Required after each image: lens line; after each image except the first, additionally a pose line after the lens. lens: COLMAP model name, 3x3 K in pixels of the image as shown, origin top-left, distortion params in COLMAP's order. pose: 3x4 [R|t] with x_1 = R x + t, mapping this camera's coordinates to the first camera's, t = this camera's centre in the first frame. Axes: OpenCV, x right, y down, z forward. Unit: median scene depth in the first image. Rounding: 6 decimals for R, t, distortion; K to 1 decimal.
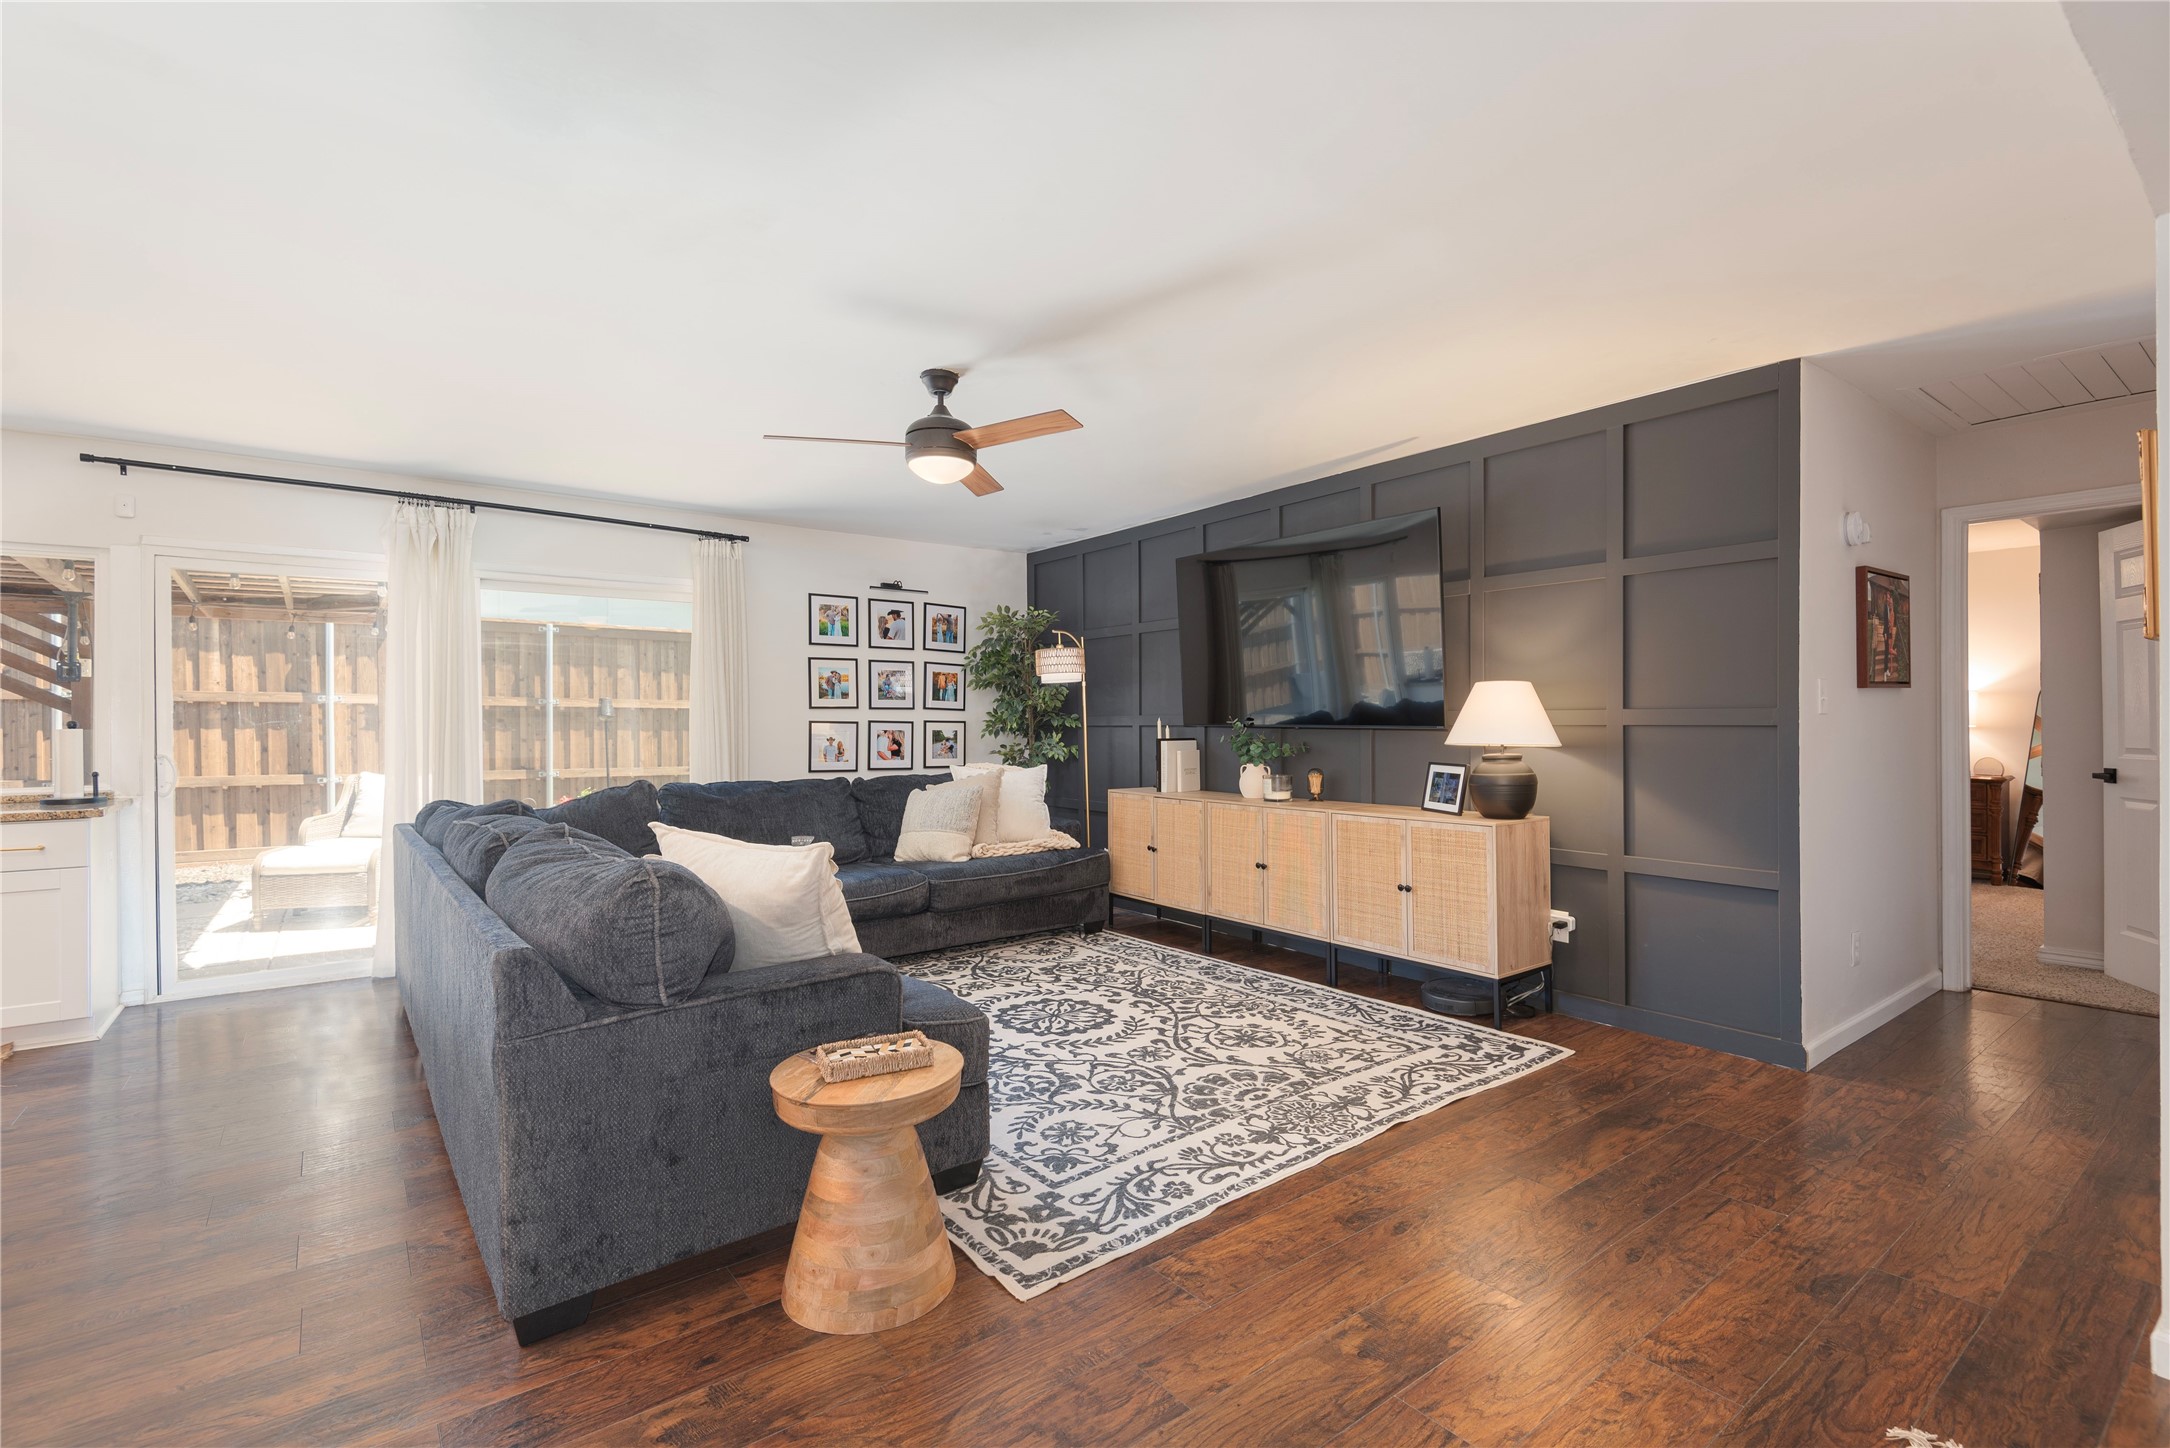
lens RADIAL K [[974.9, 0, 1081.3], [0, 974.9, 722.1], [0, 0, 1]] dist [0.037896, -0.027142]
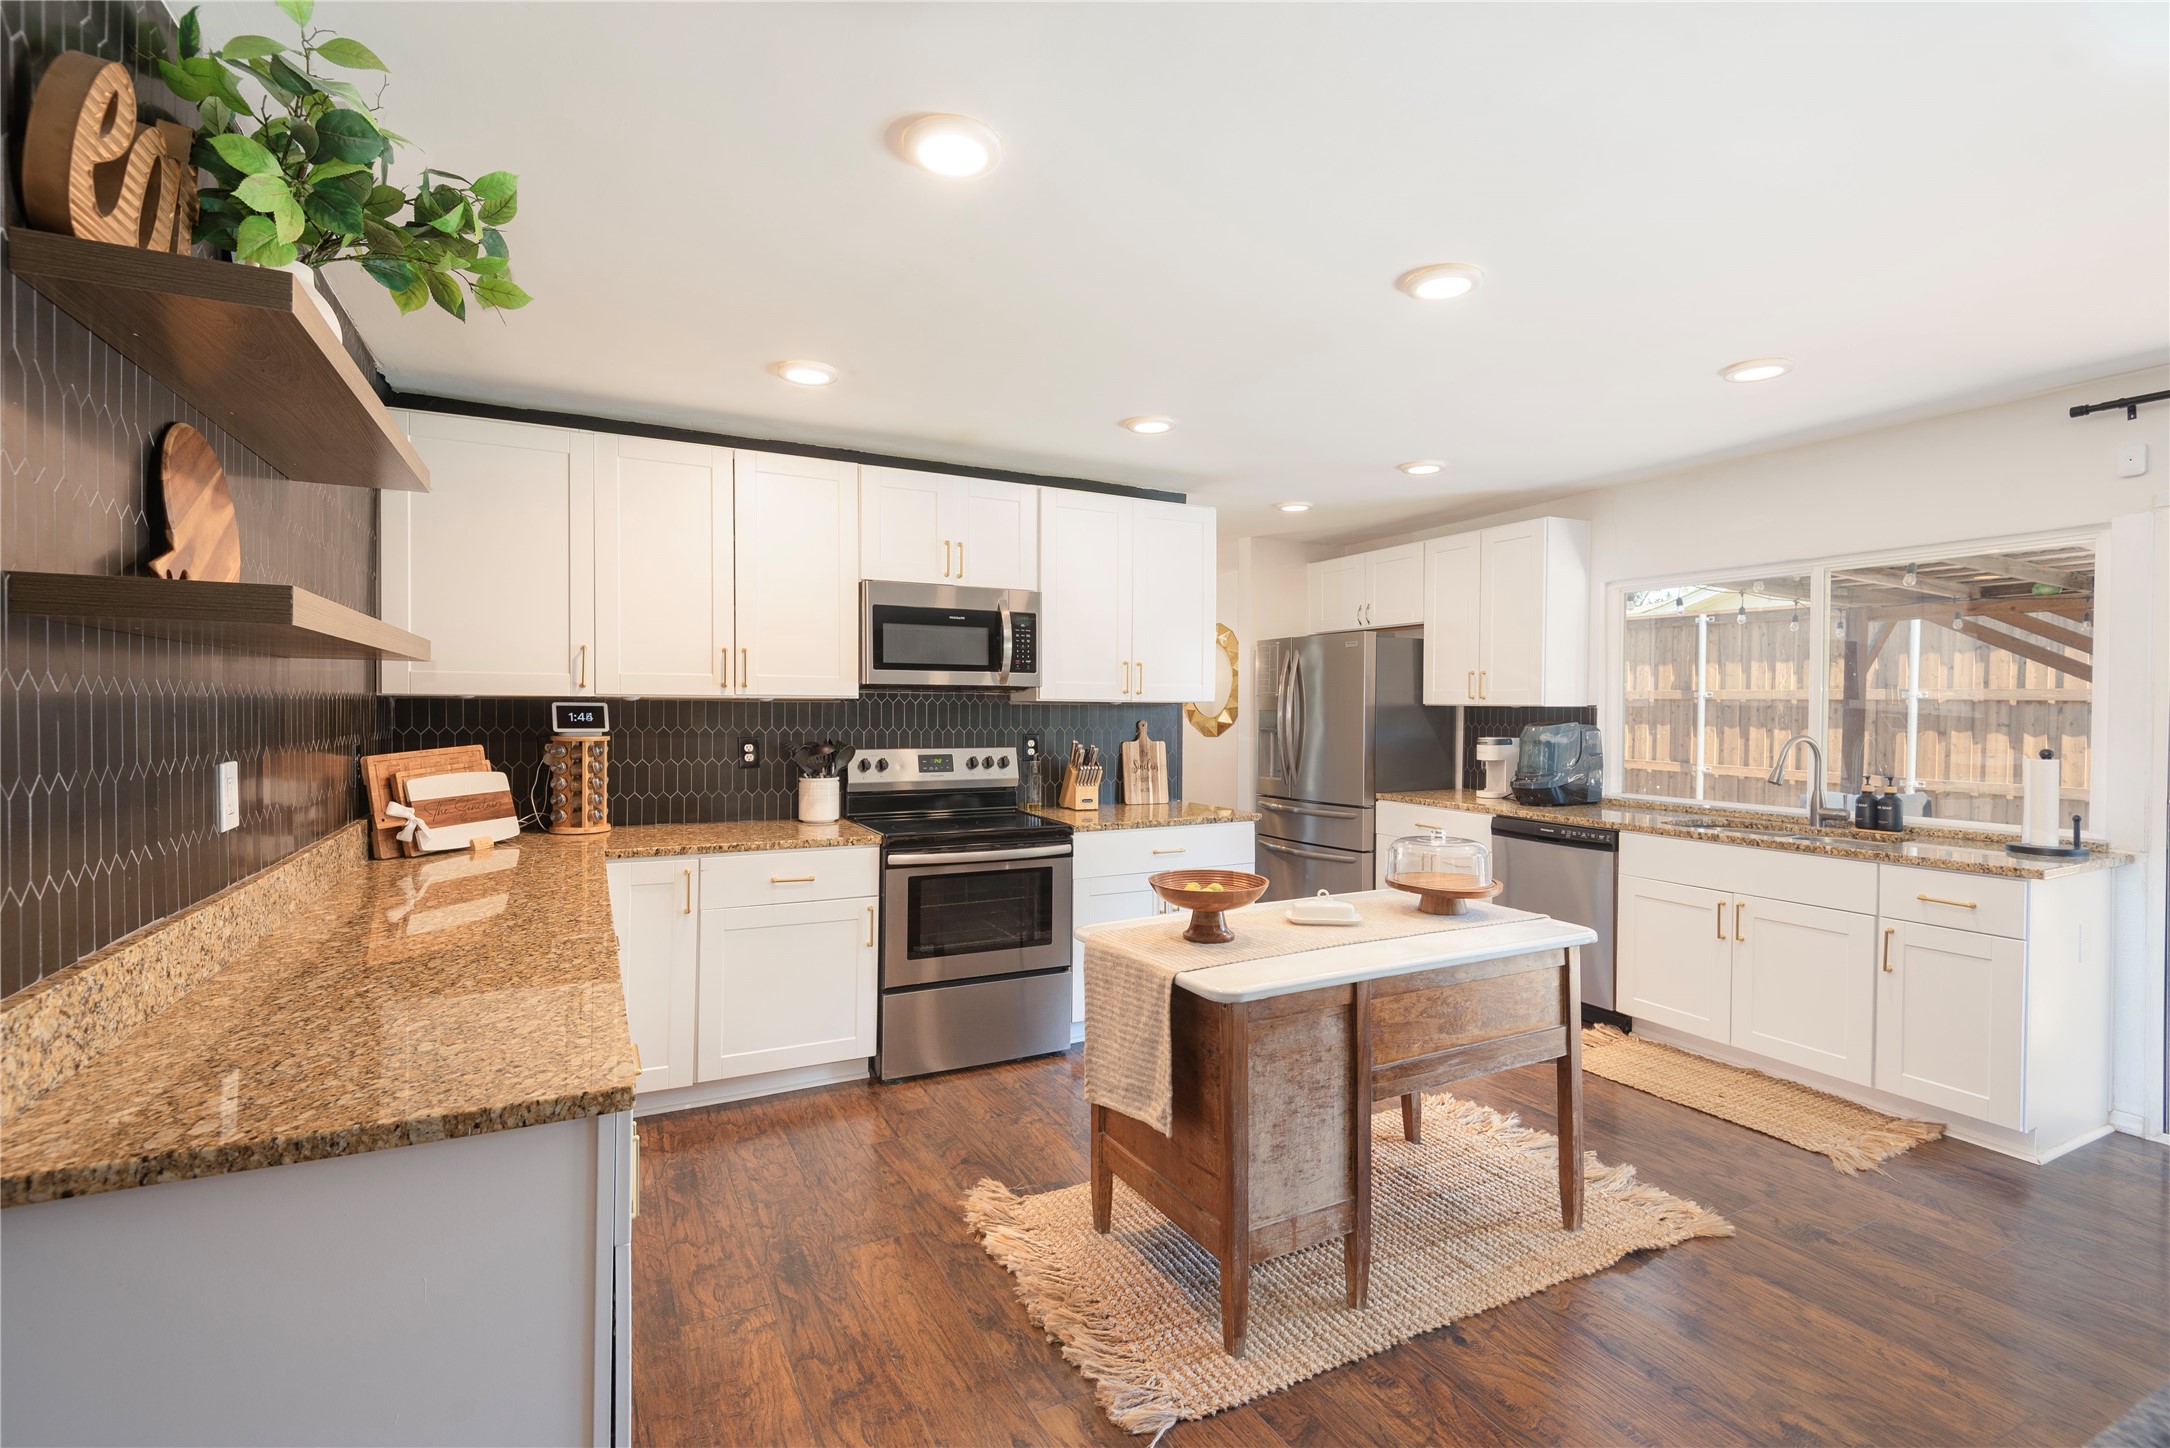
lens RADIAL K [[974.9, 0, 1081.3], [0, 974.9, 722.1], [0, 0, 1]] dist [0.037896, -0.027142]
pose [[-0.171842, 0.018785, -0.984945, -0.112227], [-0.004042, 0.999796, 0.019773, -0.038694], [0.985116, 0.007379, -0.171731, 0.393922]]
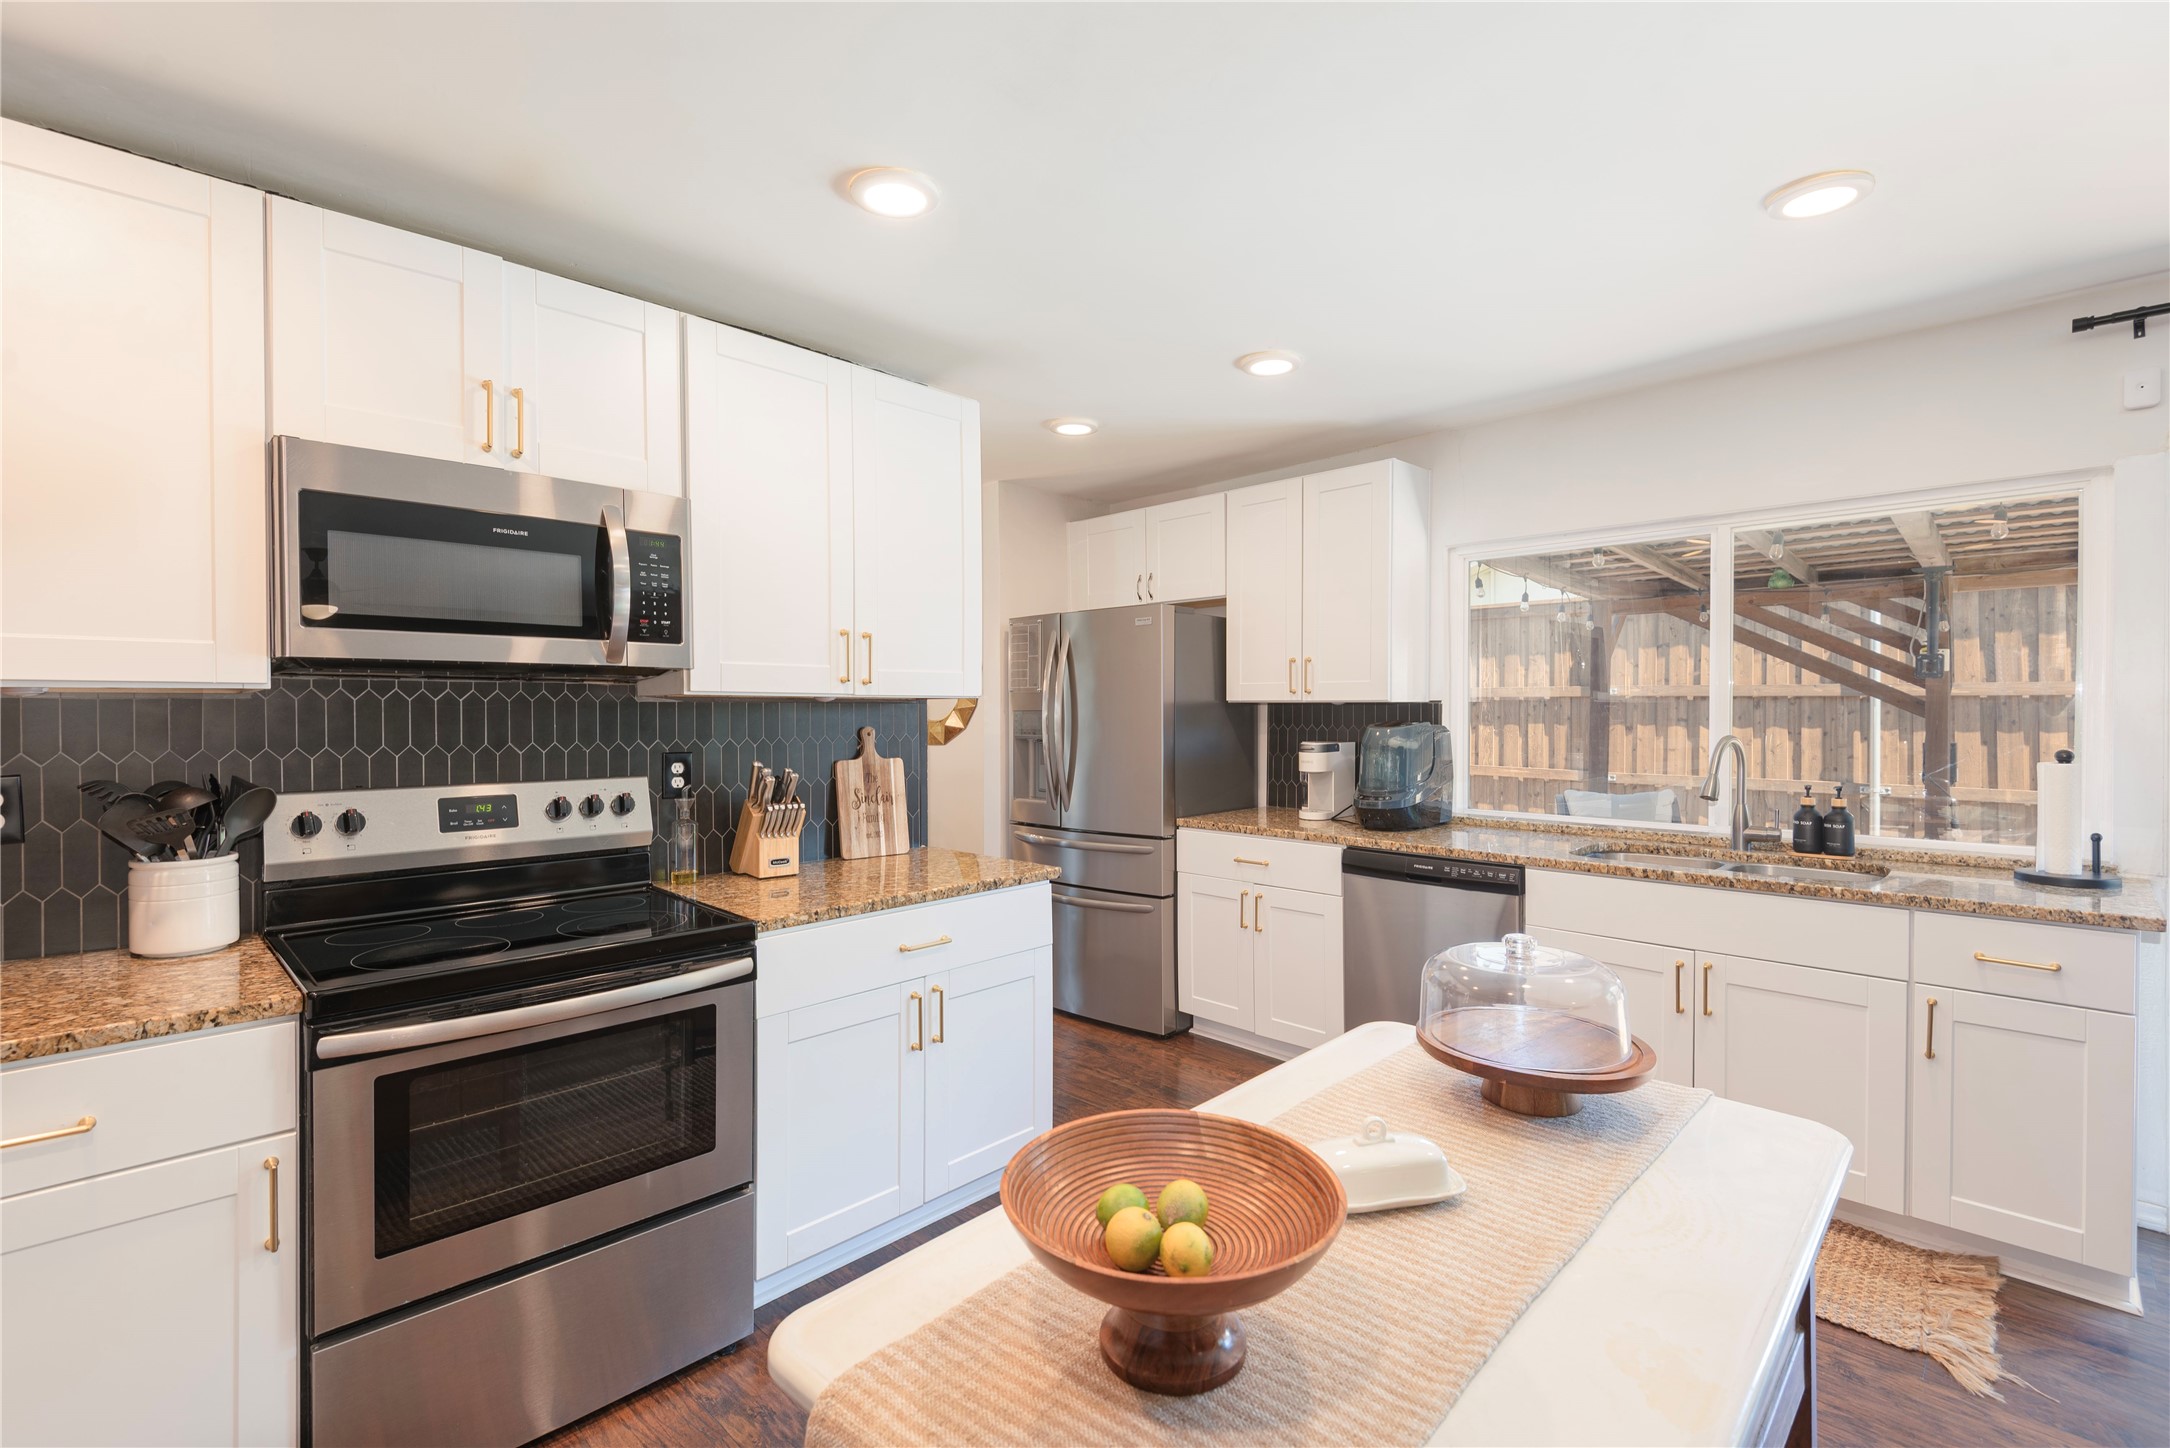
lens RADIAL K [[974.9, 0, 1081.3], [0, 974.9, 722.1], [0, 0, 1]] dist [0.037896, -0.027142]
pose [[0.144606, 0.016285, -0.989355, -0.533134], [0.001900, 0.999858, 0.016735, -0.033222], [0.989488, -0.004300, 0.144554, 0.314908]]
